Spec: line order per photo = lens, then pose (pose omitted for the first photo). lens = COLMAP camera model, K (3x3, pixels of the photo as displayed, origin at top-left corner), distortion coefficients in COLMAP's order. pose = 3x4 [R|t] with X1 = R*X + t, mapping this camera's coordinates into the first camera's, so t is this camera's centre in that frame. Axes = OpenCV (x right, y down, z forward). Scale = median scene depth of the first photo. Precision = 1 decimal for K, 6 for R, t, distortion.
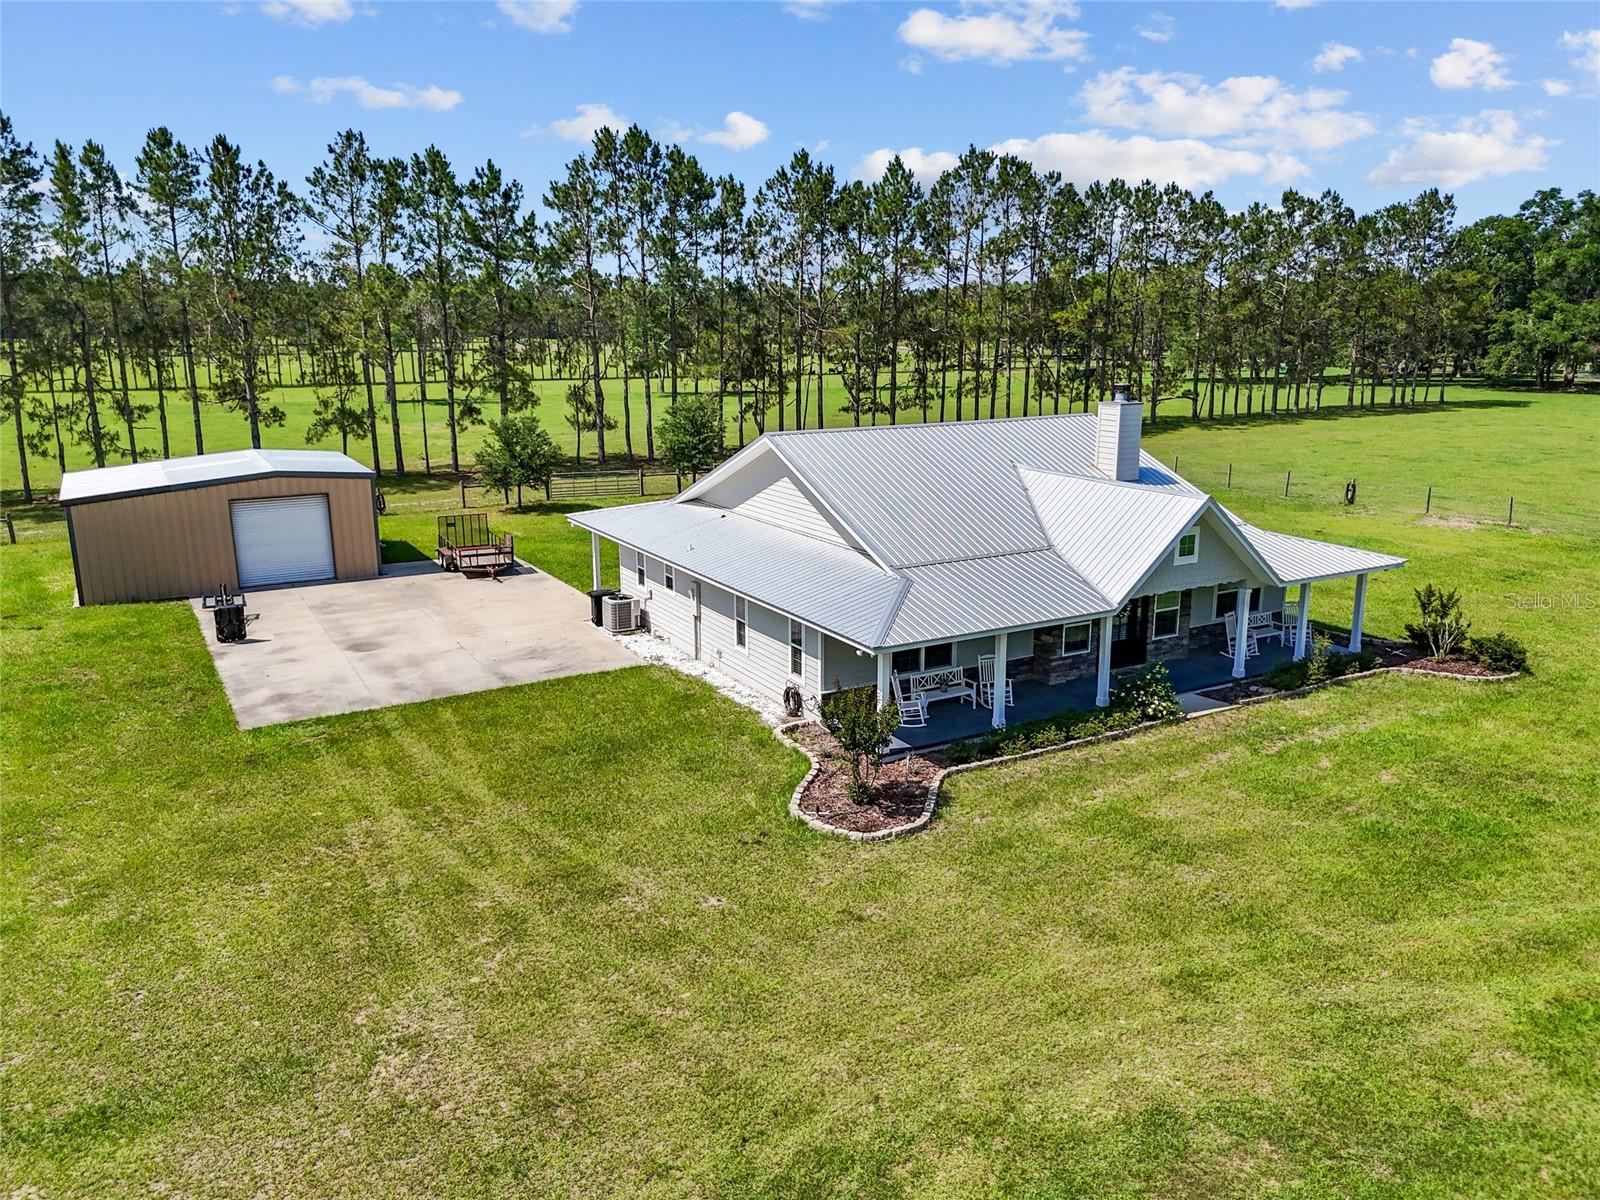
lens RADIAL K [[1189.1, 0, 810.8], [0, 1189.1, 598.1], [0, 0, 1]] dist [0.073072, -0.070363]
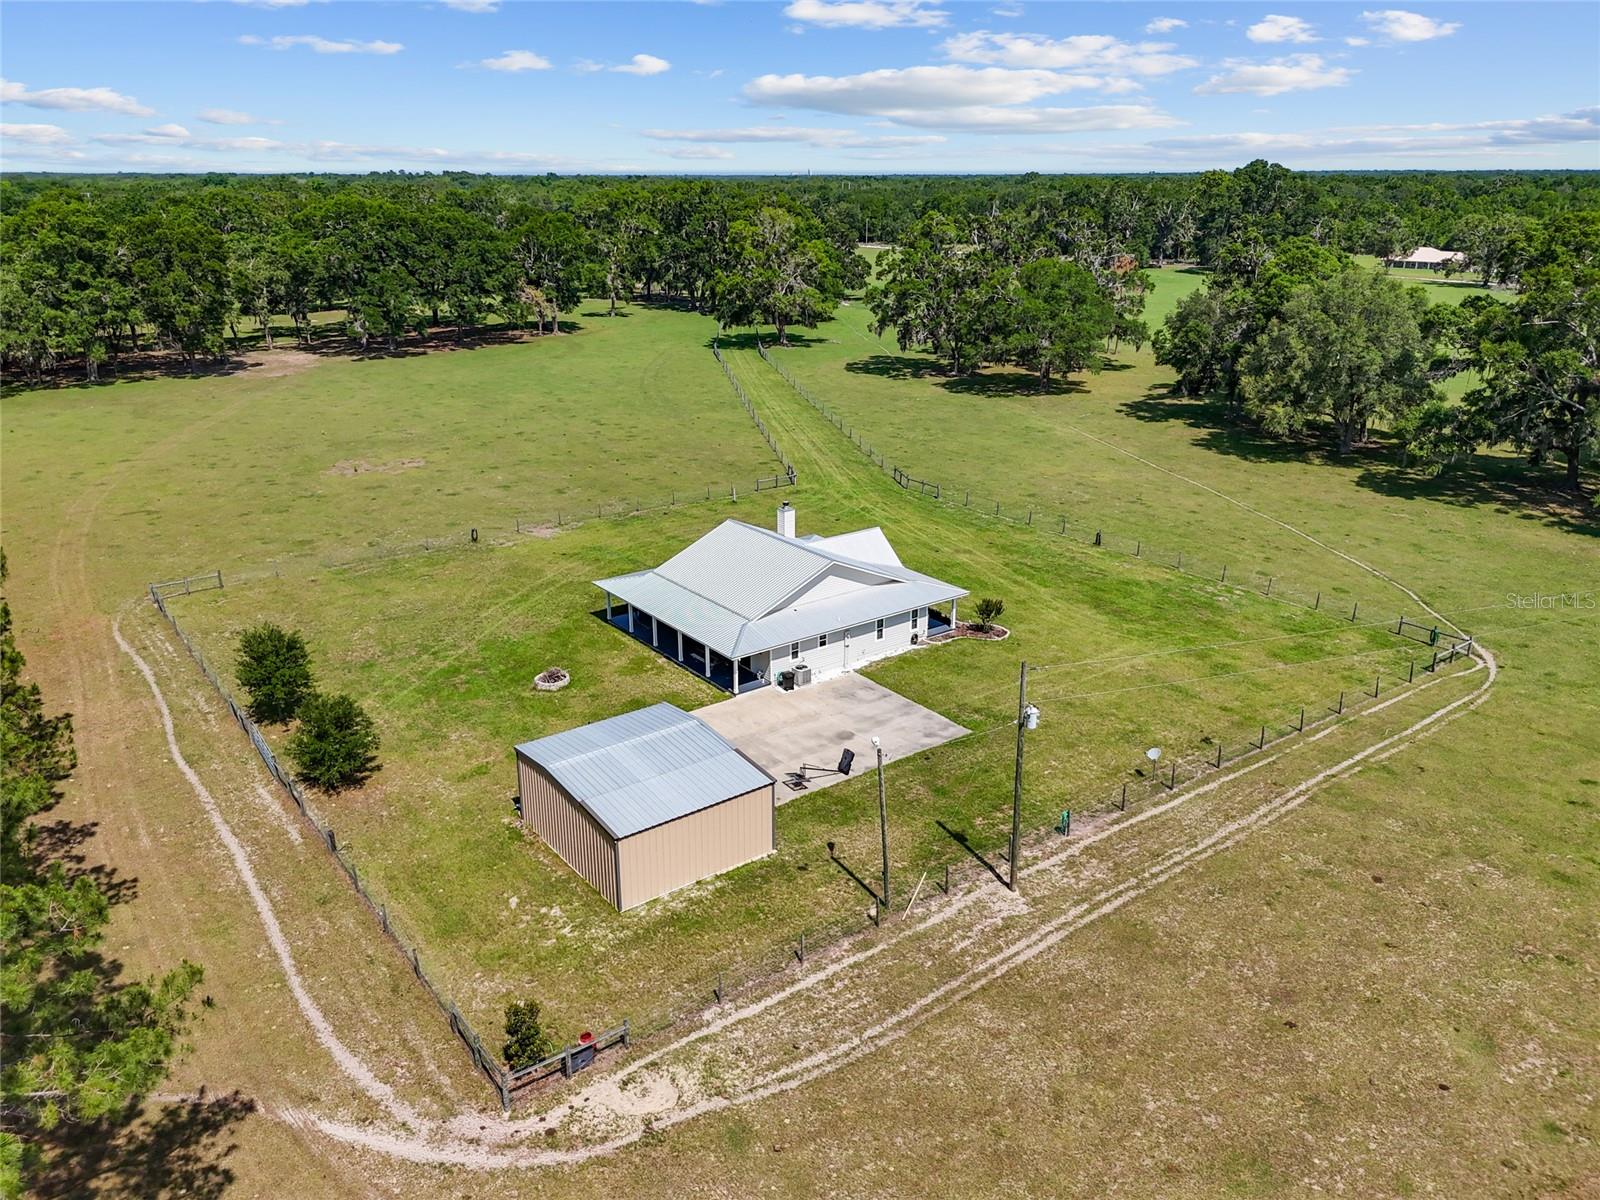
lens RADIAL K [[1189.1, 0, 810.8], [0, 1189.1, 598.1], [0, 0, 1]] dist [0.073072, -0.070363]
pose [[-0.123739, -0.328706, 0.936291, -1.101360], [0.231386, 0.907975, 0.349344, -0.441365], [-0.964961, 0.259872, -0.036294, 0.576287]]
